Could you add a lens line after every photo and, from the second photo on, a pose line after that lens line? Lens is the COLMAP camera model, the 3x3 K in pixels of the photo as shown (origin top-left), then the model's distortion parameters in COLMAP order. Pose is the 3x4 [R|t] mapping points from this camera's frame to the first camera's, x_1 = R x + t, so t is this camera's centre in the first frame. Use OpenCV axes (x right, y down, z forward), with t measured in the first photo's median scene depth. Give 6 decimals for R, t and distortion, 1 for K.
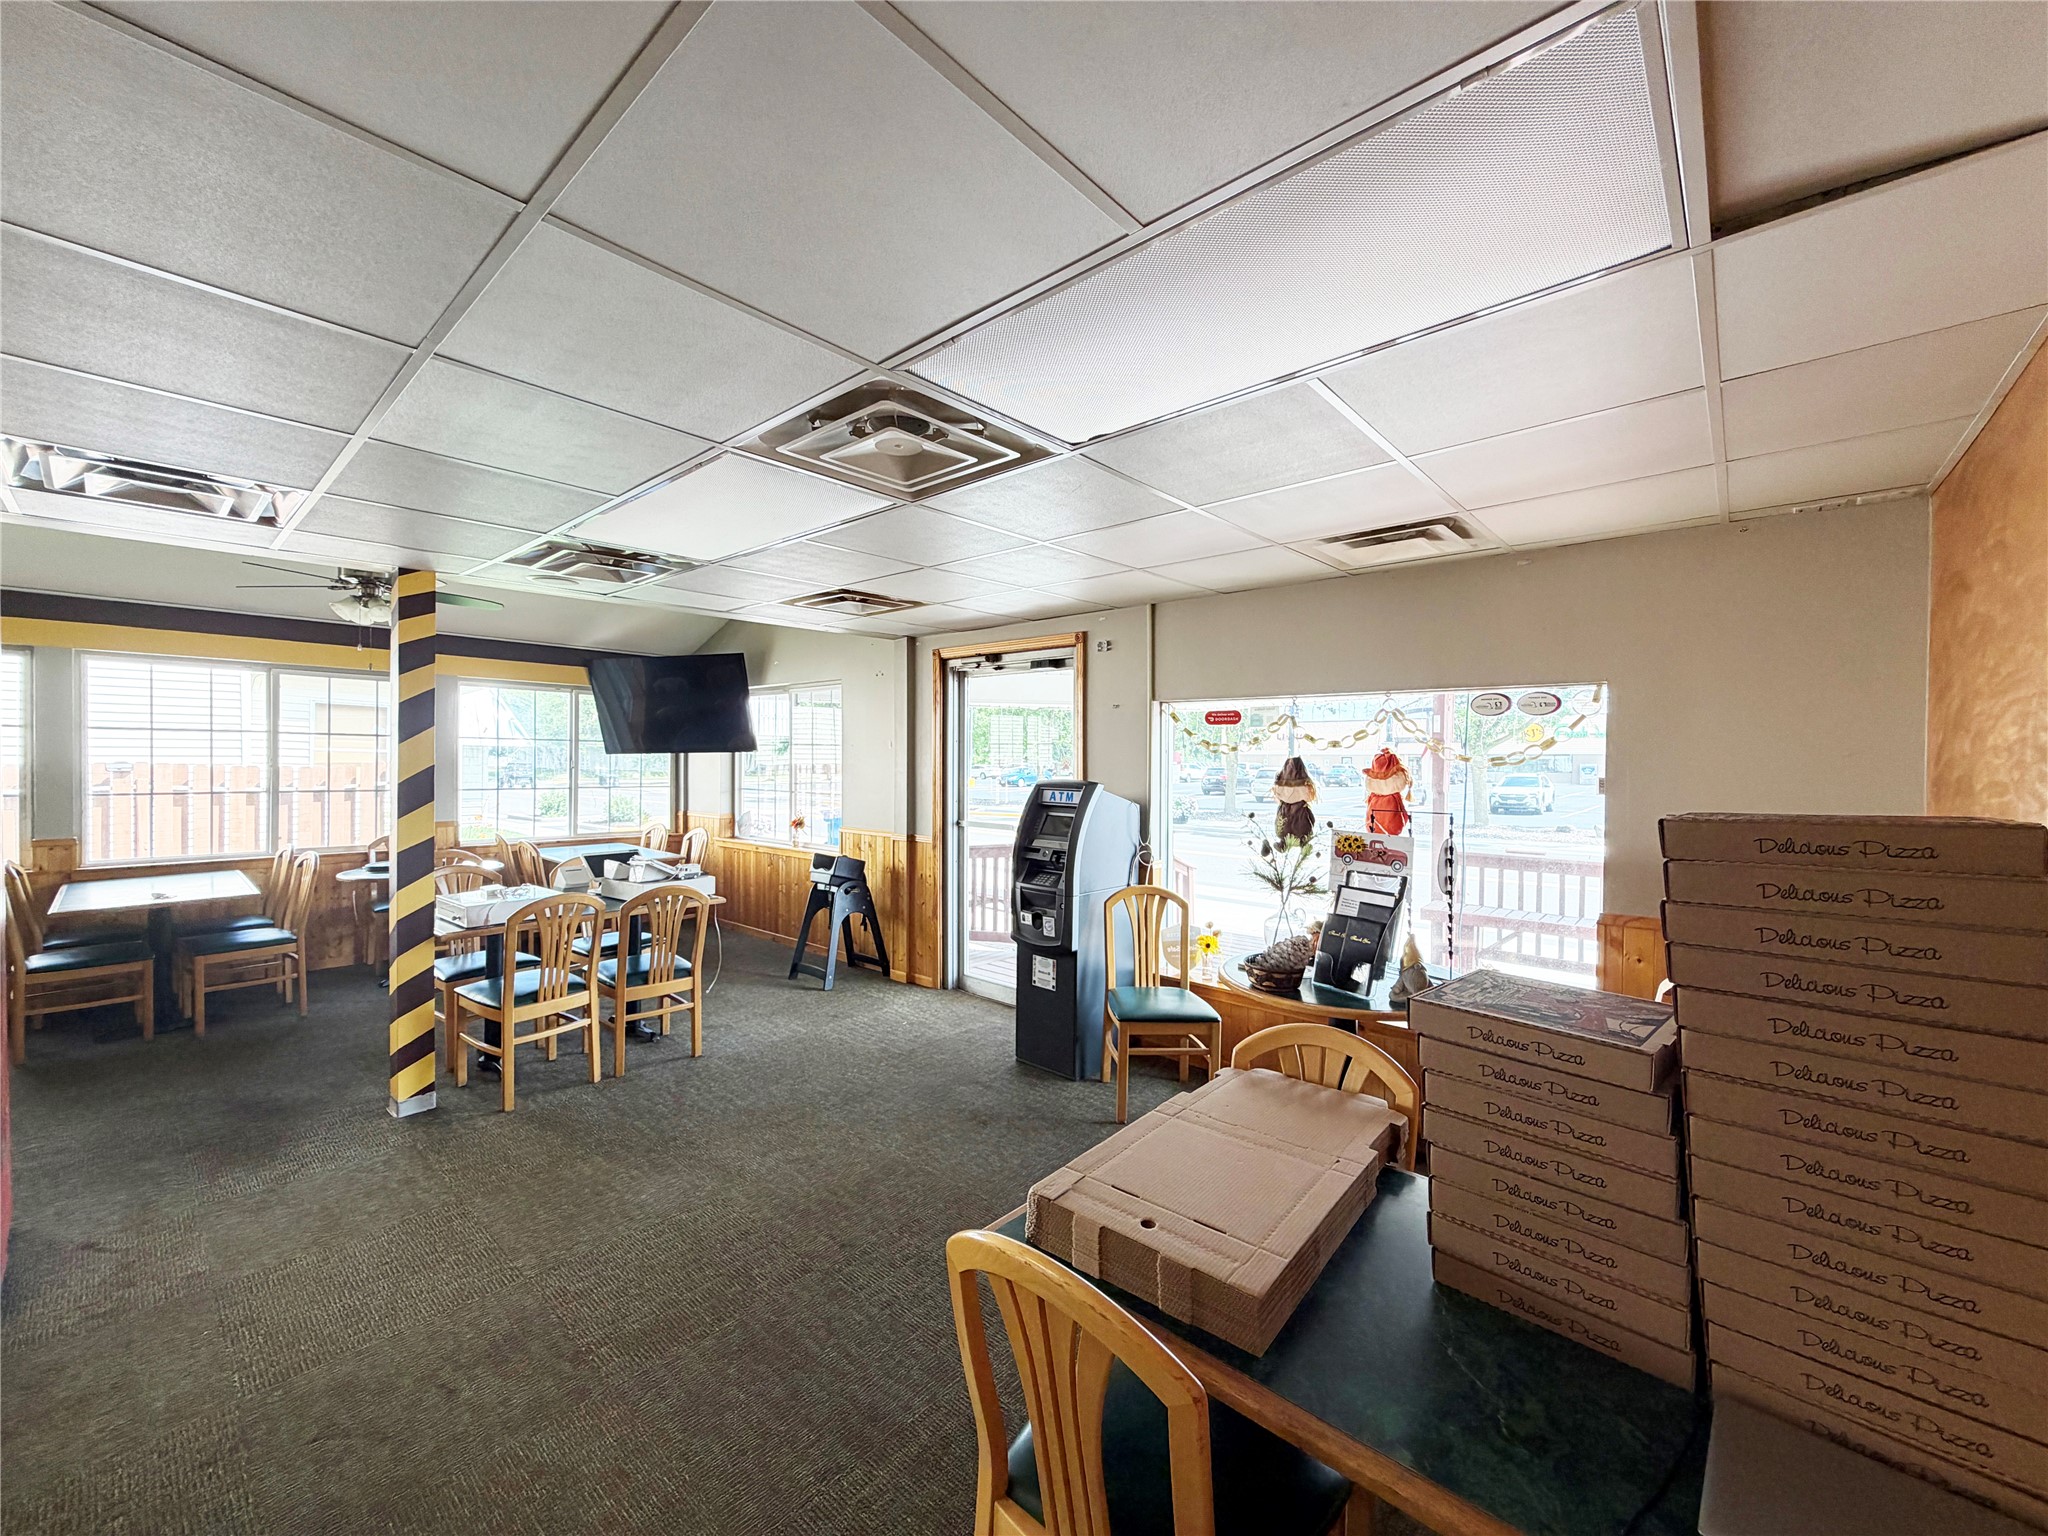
lens RADIAL K [[816.4, 0, 1020.1], [0, 816.4, 770.1], [0, 0, 1]] dist [0.000913, -0.000157]
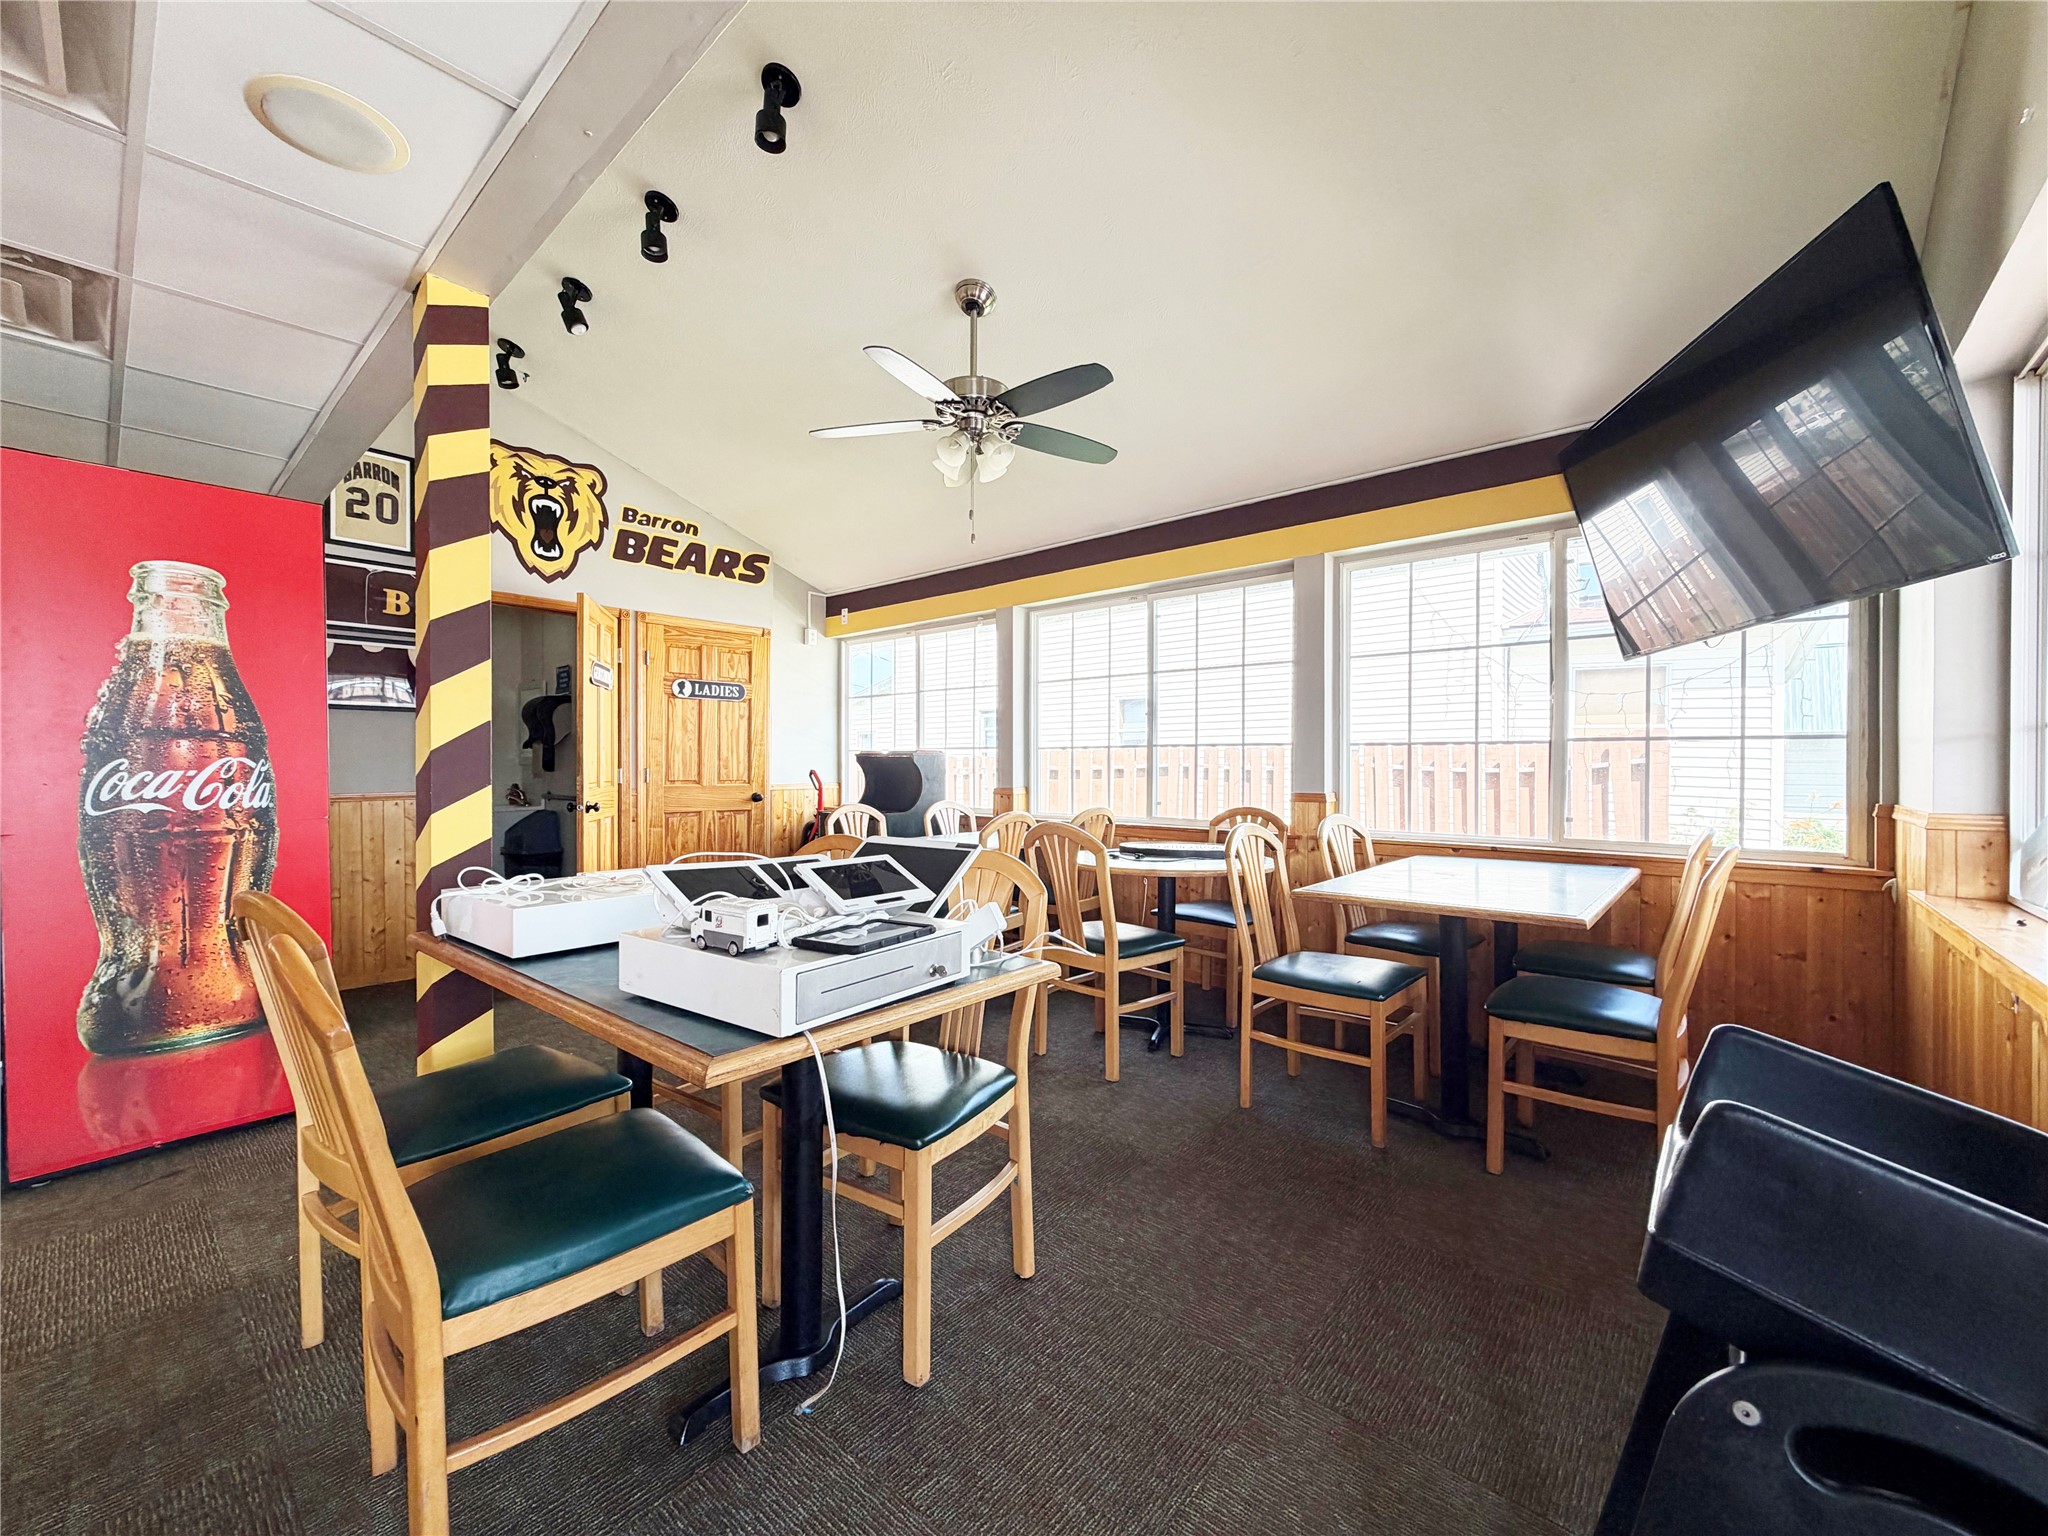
lens RADIAL K [[816.4, 0, 1020.1], [0, 816.4, 770.1], [0, 0, 1]] dist [0.000913, -0.000157]
pose [[0.016022, -0.002594, -0.999868, -0.112696], [-0.010270, 0.999943, -0.002759, 0.060818], [0.999819, 0.010313, 0.015994, 0.957220]]
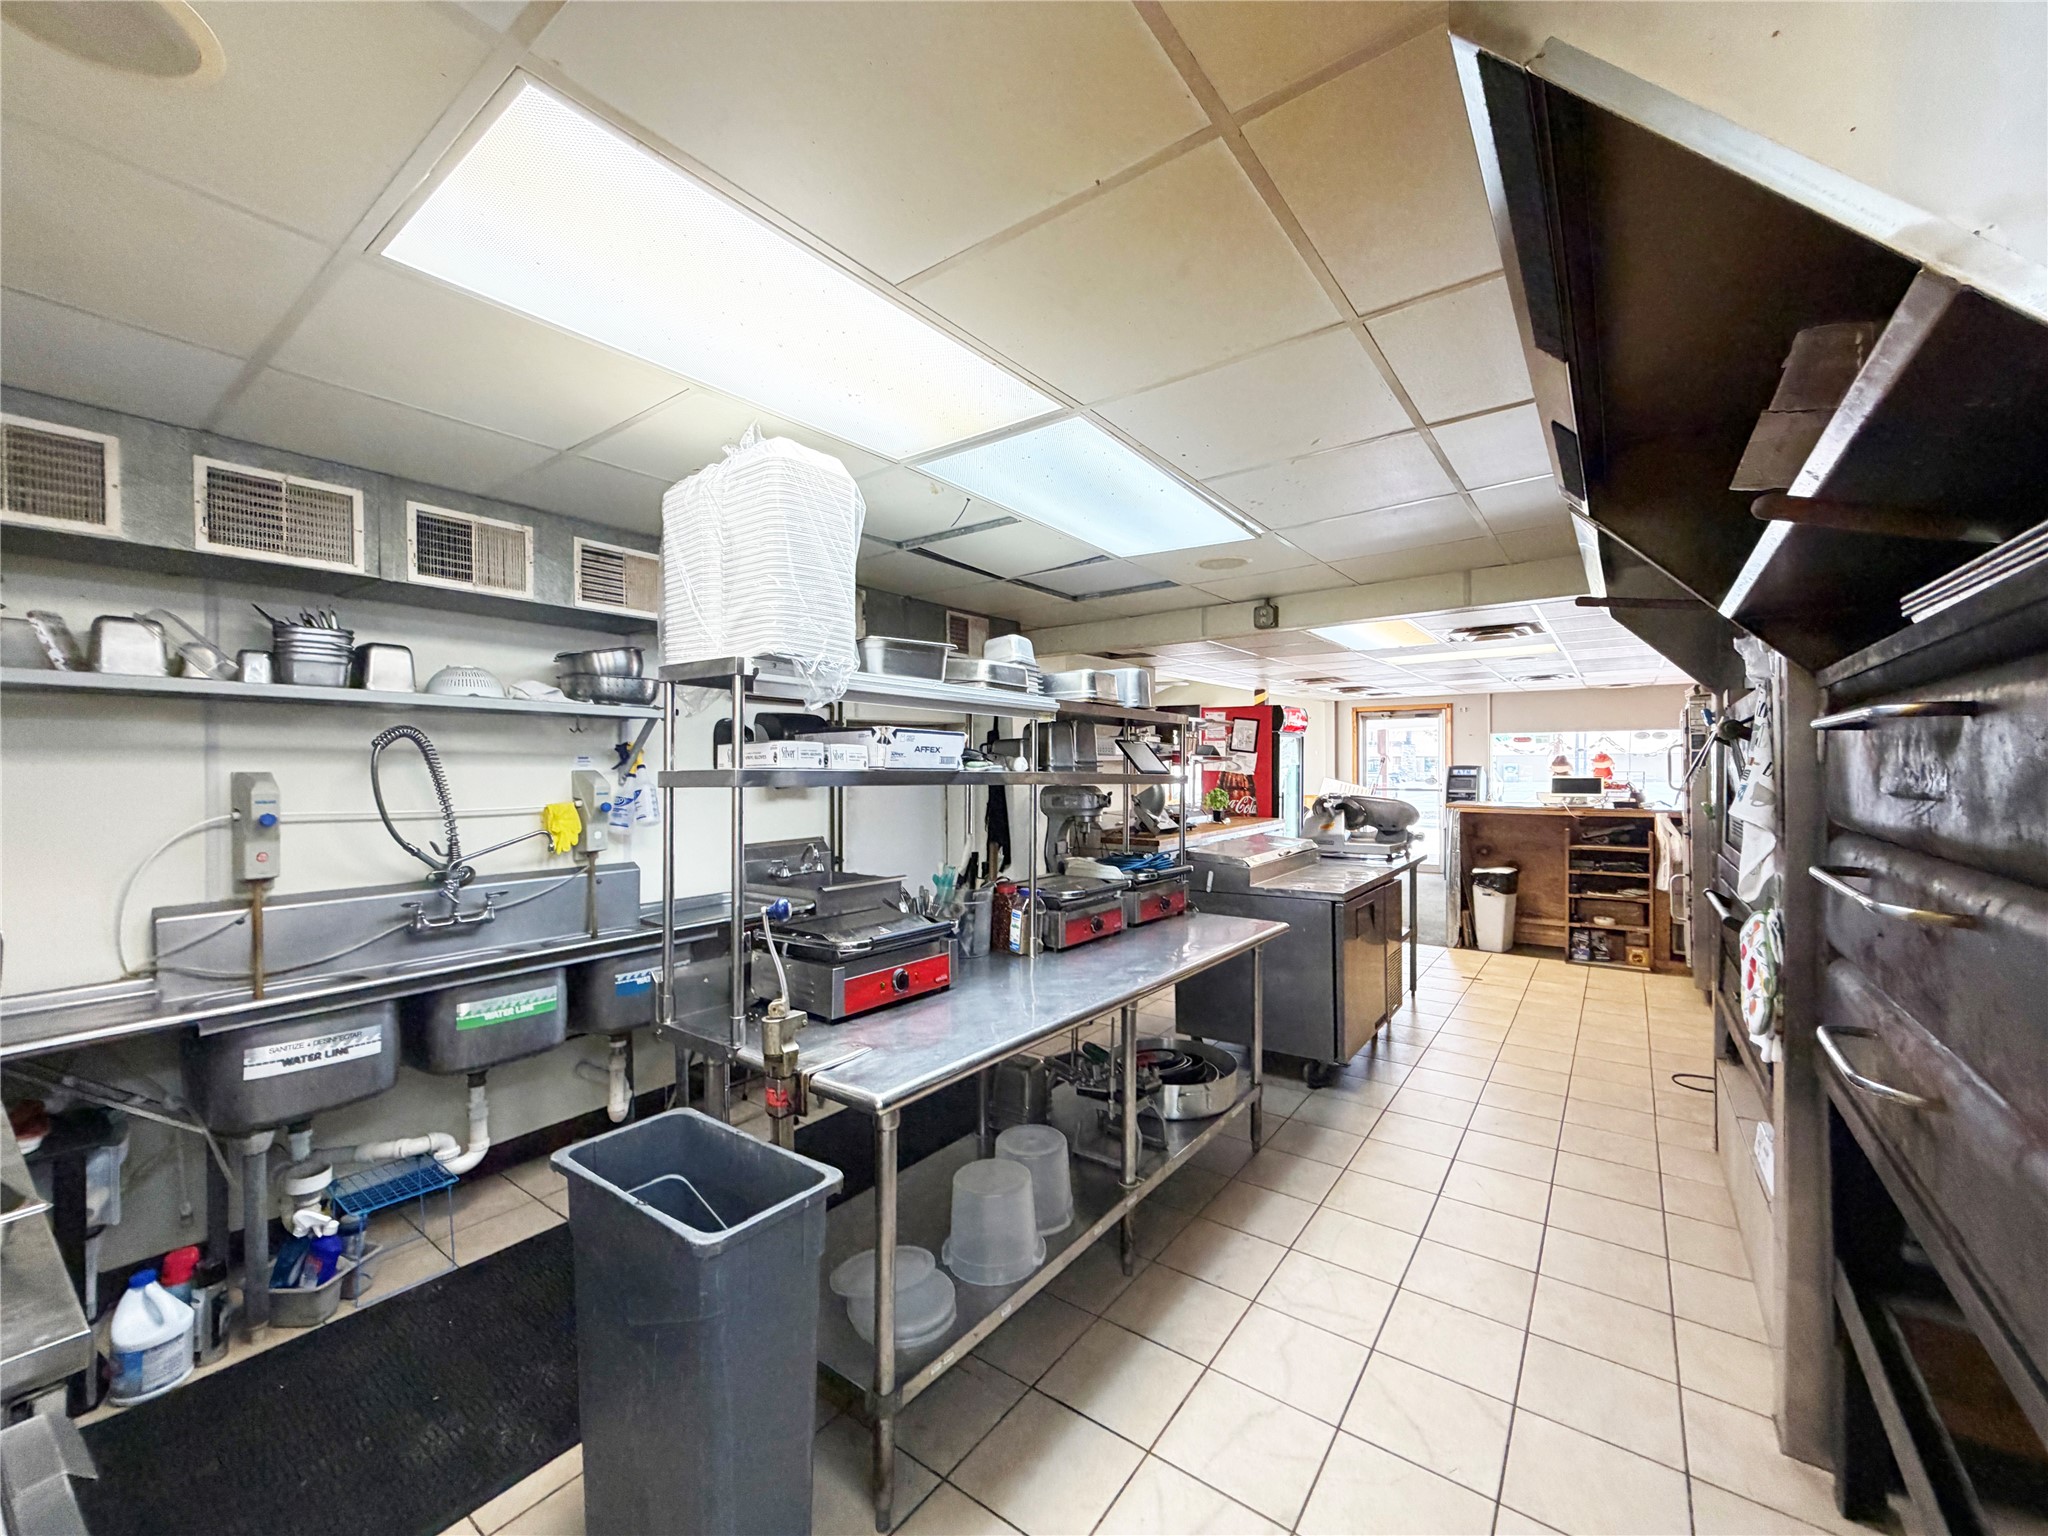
lens RADIAL K [[816.4, 0, 1020.1], [0, 816.4, 770.1], [0, 0, 1]] dist [0.000913, -0.000157]
pose [[0.995744, -0.011371, 0.091455, -1.197570], [0.012430, 0.999862, -0.011011, 0.029183], [-0.091317, 0.012101, 0.995748, -1.066288]]
